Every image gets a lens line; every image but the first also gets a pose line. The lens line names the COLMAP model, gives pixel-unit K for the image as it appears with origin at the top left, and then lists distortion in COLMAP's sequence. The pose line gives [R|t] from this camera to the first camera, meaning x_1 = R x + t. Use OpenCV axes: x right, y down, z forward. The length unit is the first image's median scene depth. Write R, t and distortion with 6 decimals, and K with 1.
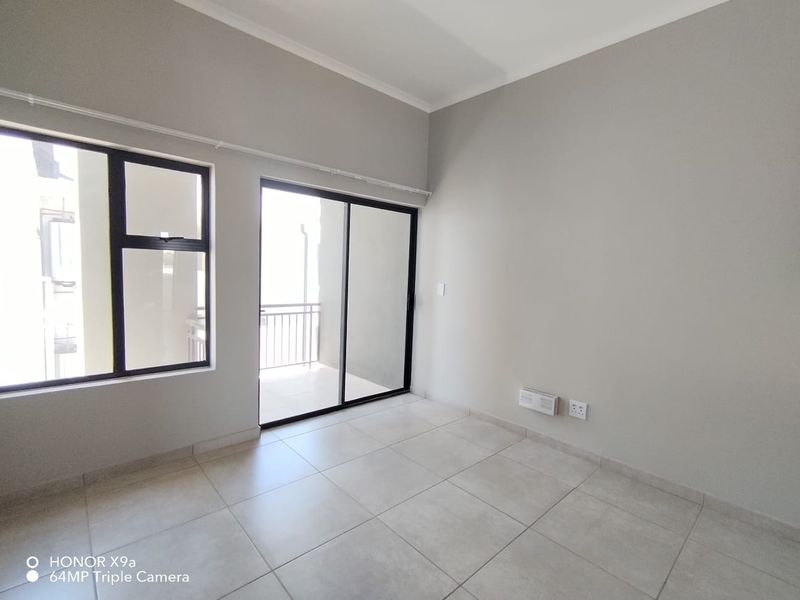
lens RADIAL K [[378.9, 0, 401.9], [0, 378.9, 302.5], [0, 0, 1]] dist [-0.001952, 0.000802]
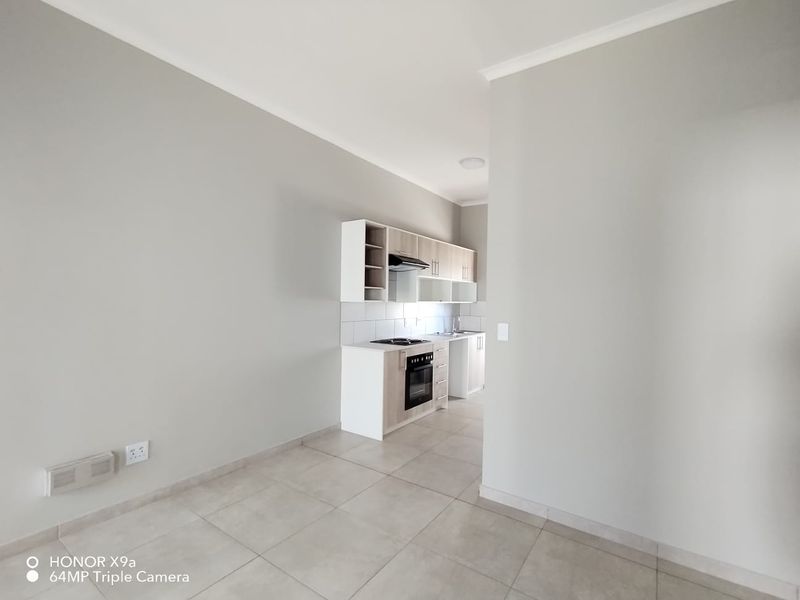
lens RADIAL K [[378.9, 0, 395.3], [0, 378.9, 303.6], [0, 0, 1]] dist [-0.001952, 0.000802]
pose [[-0.217525, -0.052507, 0.974641, -0.530216], [0.054472, 0.996343, 0.065834, -0.088321], [-0.974534, 0.067411, -0.213869, 0.640458]]
